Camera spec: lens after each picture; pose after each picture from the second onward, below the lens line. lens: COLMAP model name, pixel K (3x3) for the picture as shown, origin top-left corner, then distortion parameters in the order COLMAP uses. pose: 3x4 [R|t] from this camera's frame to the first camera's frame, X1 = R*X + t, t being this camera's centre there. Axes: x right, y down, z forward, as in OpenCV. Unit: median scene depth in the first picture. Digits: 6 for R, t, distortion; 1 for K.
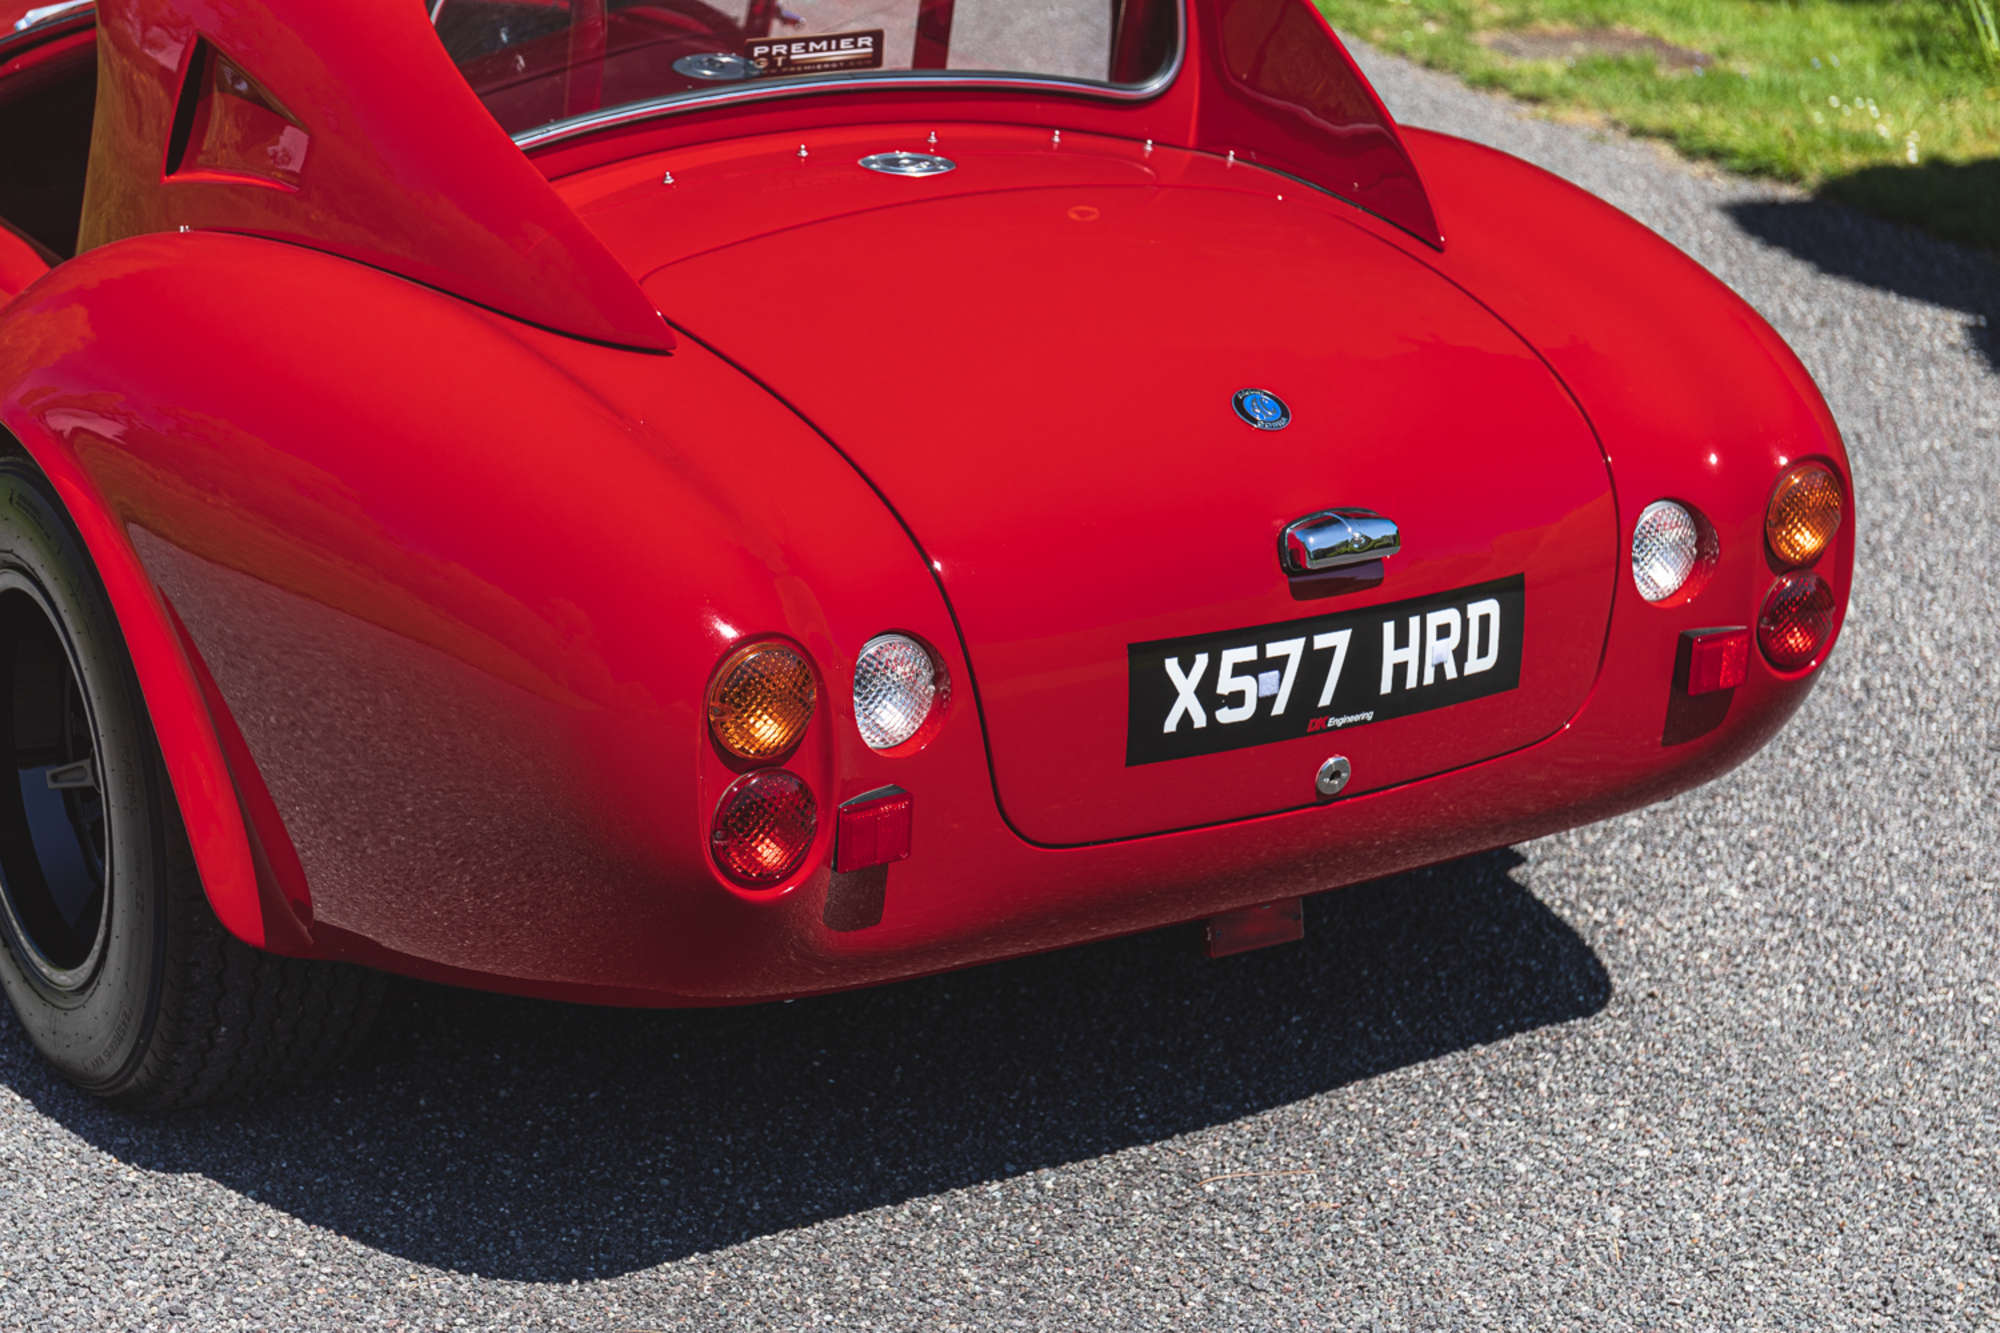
lens RADIAL K [[3823.6, 0, 1013.8], [0, 3823.6, 664.5], [0, 0, 1]] dist [-0.098818, 0.000000]
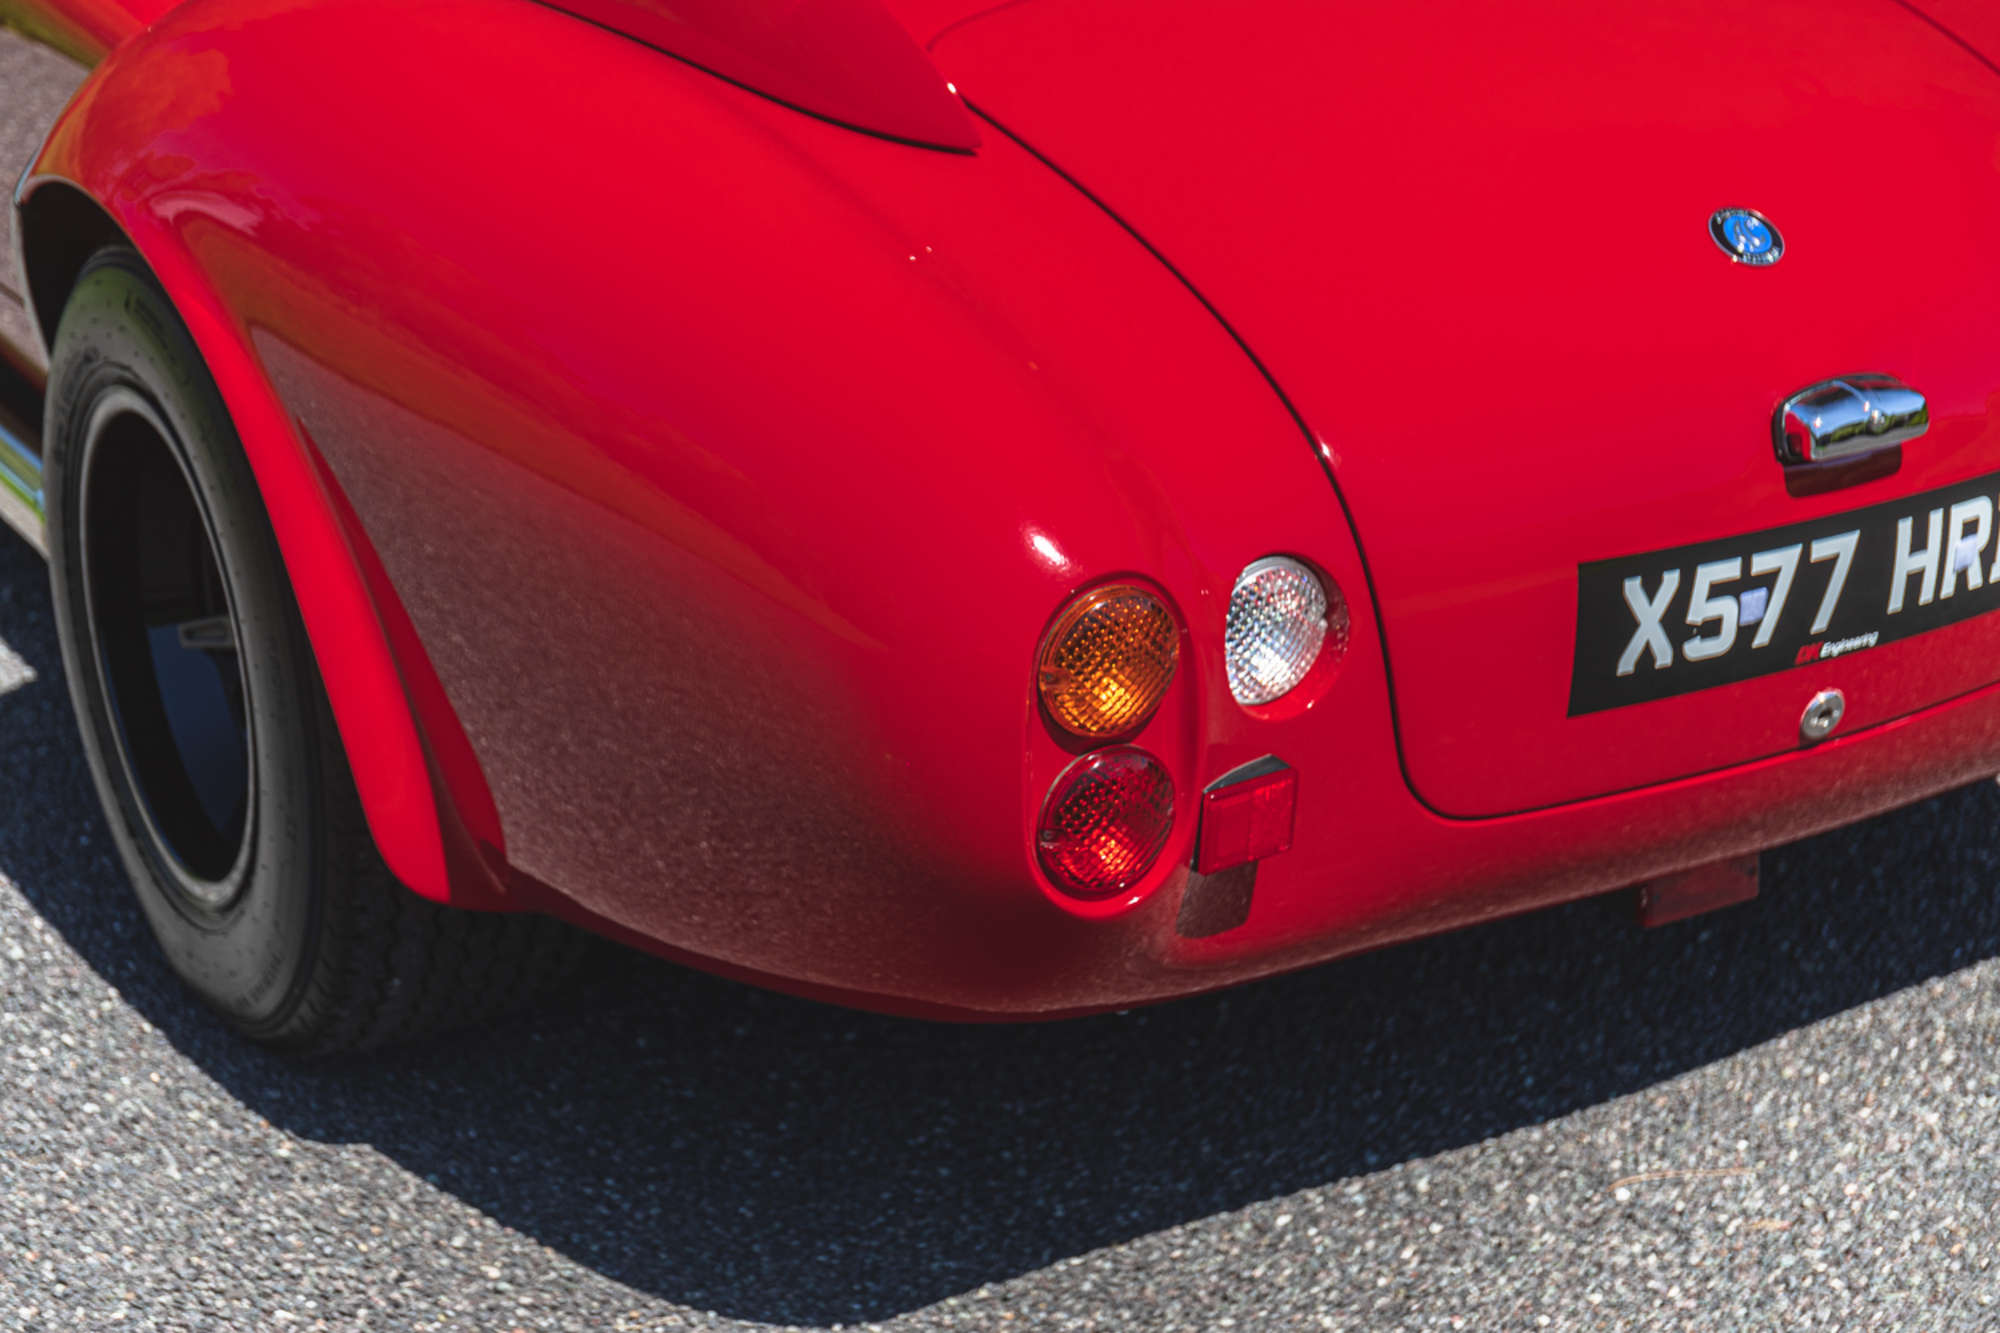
lens RADIAL K [[3823.6, 0, 1001.4], [0, 3823.6, 678.0], [0, 0, 1]] dist [-0.098818, 0.000000]
pose [[0.998633, 0.019843, -0.048360, -0.044390], [-0.013827, 0.992470, 0.121702, -0.068554], [0.050410, -0.120867, 0.991388, 0.225280]]
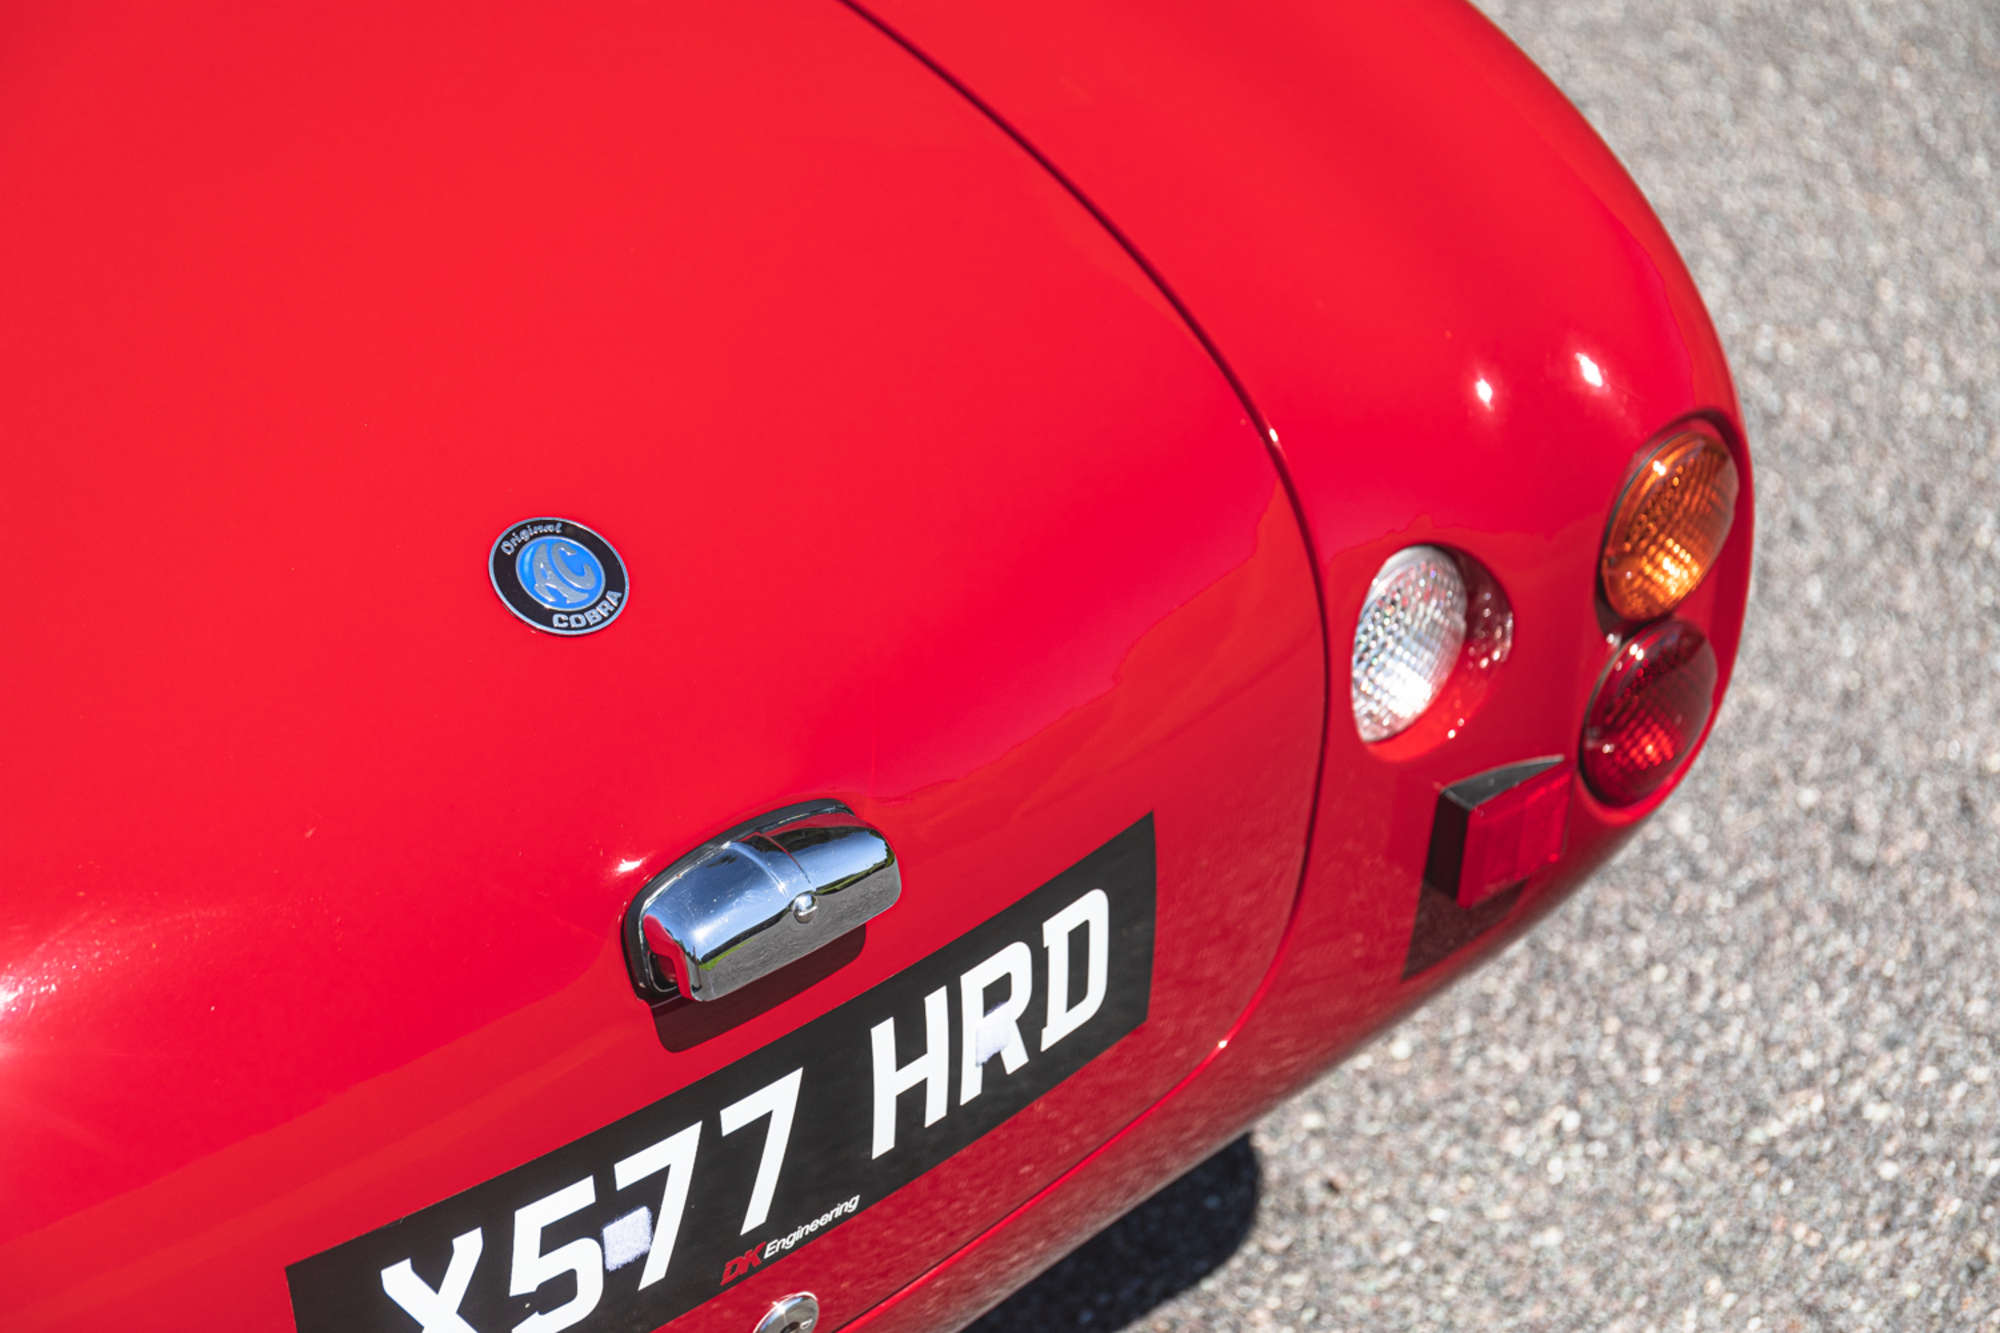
lens RADIAL K [[3823.6, 0, 994.1], [0, 3823.6, 662.5], [0, 0, 1]] dist [-0.098818, 0.000000]
pose [[0.985440, -0.093101, 0.142267, 0.049926], [0.058413, 0.971207, 0.230965, -0.152231], [-0.159674, -0.219292, 0.962505, 0.560276]]
